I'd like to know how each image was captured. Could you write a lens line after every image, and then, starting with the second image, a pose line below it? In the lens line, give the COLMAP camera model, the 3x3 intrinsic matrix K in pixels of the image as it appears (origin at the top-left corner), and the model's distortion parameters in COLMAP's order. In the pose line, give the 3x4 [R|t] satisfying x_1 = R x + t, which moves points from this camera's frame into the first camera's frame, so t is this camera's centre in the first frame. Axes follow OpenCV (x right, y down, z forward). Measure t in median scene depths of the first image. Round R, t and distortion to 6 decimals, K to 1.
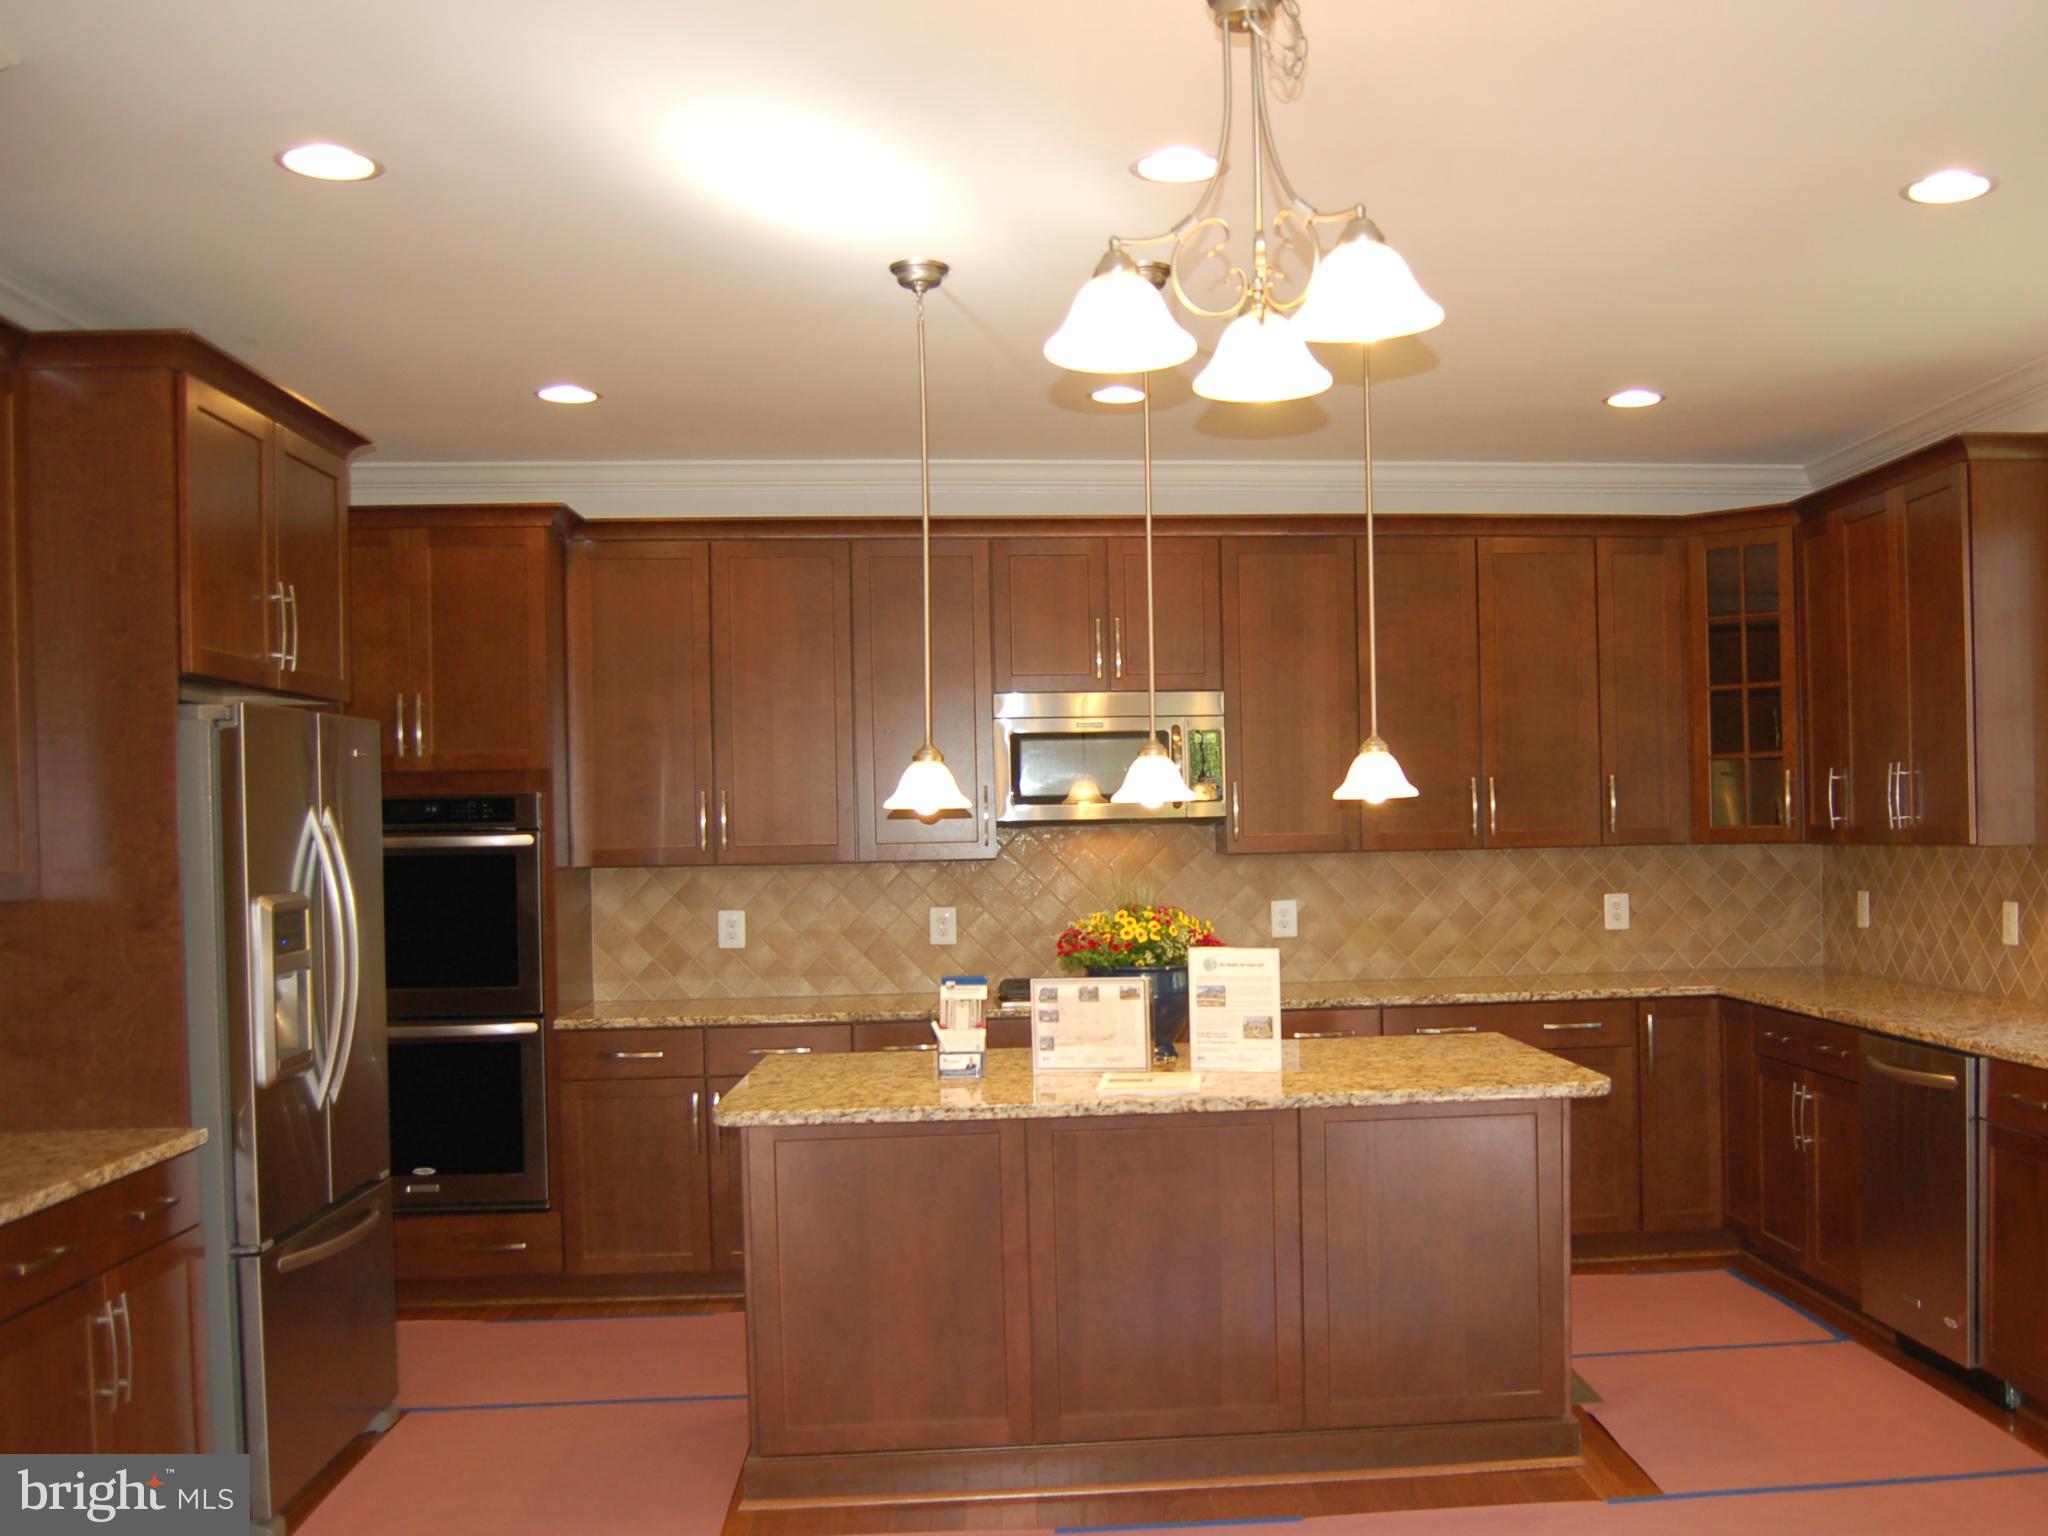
lens RADIAL K [[1971.0, 0, 1211.8], [0, 1971.0, 837.5], [0, 0, 1]] dist [-0.082169, 0.000000]
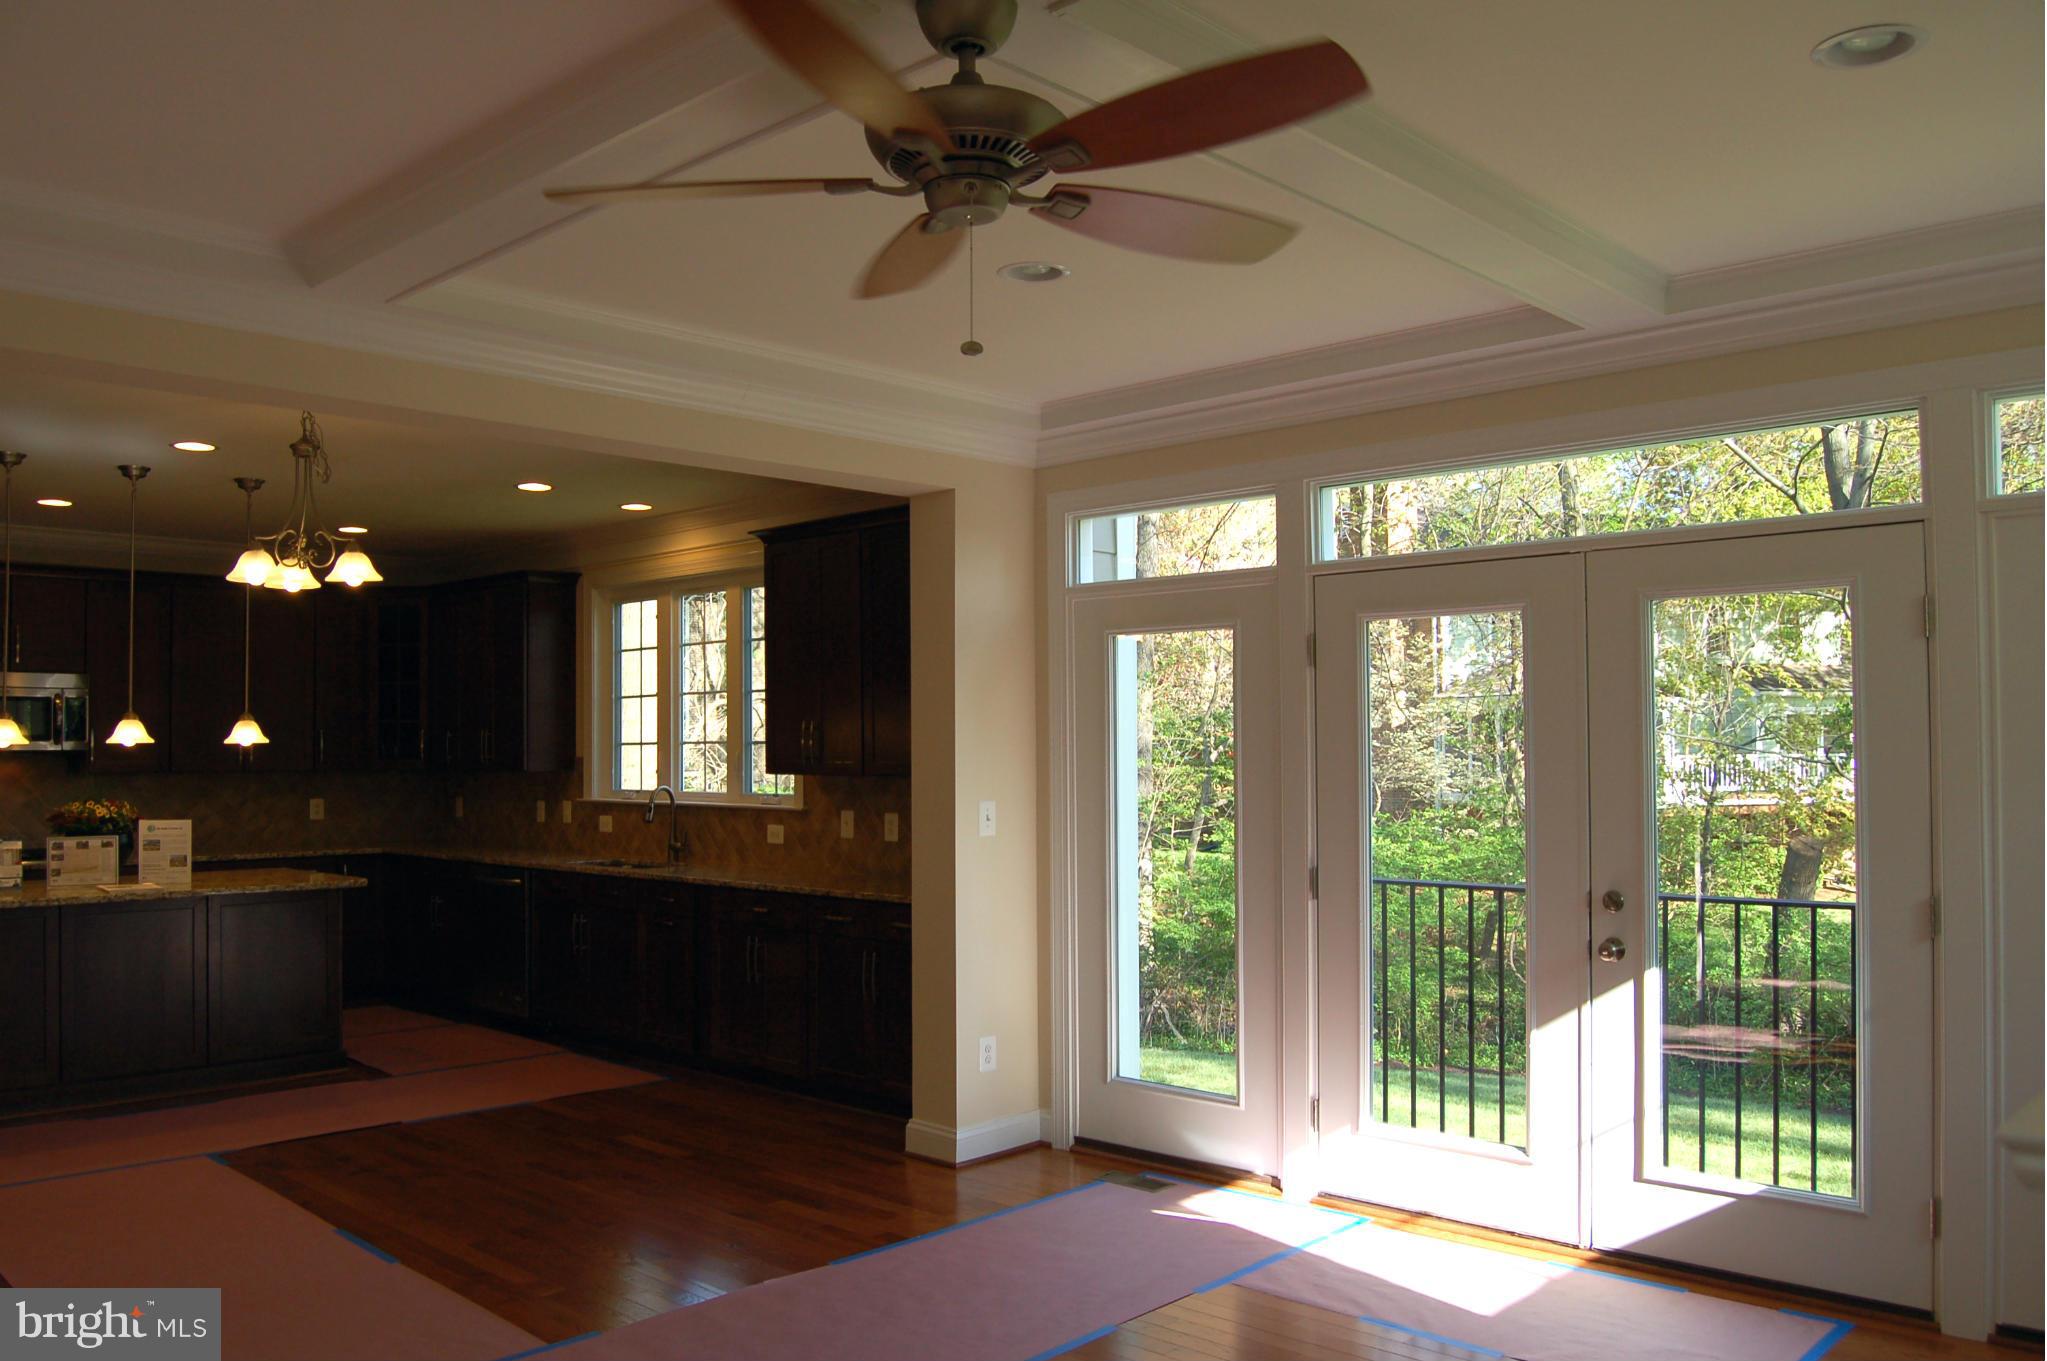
lens RADIAL K [[1617.2, 0, 992.5], [0, 1617.2, 696.0], [0, 0, 1]] dist [-0.086144, 0.029507]
pose [[0.773199, 0.036537, 0.633110, -0.289924], [-0.006185, 0.998726, -0.050082, 0.006246], [-0.634133, 0.034808, 0.772440, -0.594077]]
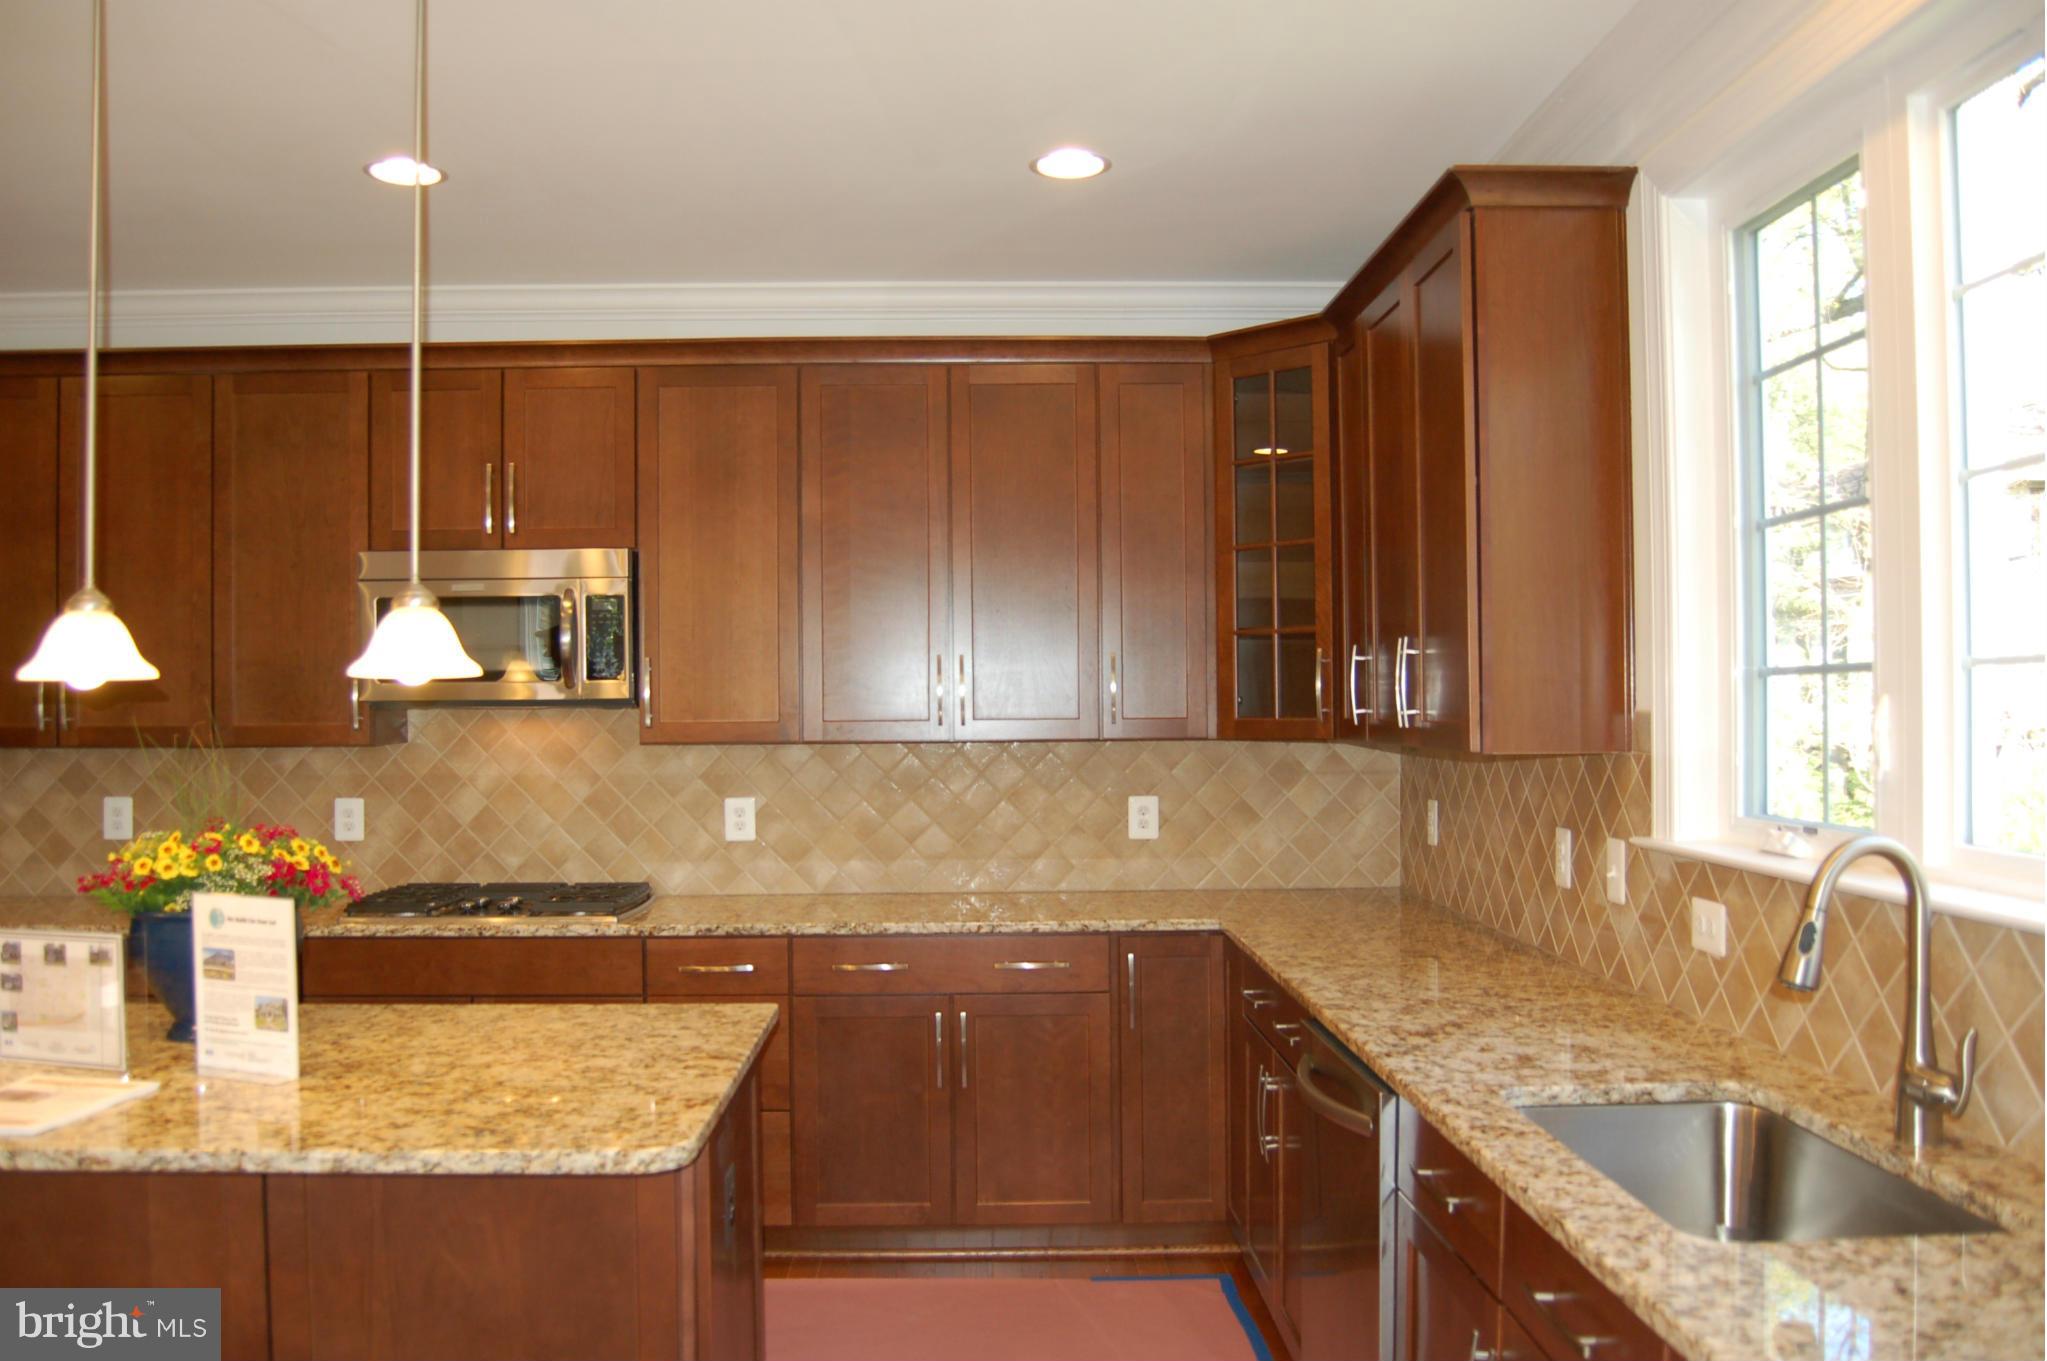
lens RADIAL K [[1617.2, 0, 994.6], [0, 1617.2, 692.4], [0, 0, 1]] dist [-0.086144, 0.029507]
pose [[0.995434, 0.011779, -0.094720, 0.267892], [-0.012853, 0.999860, -0.010742, -0.009594], [0.094580, 0.011910, 0.995446, 0.399121]]
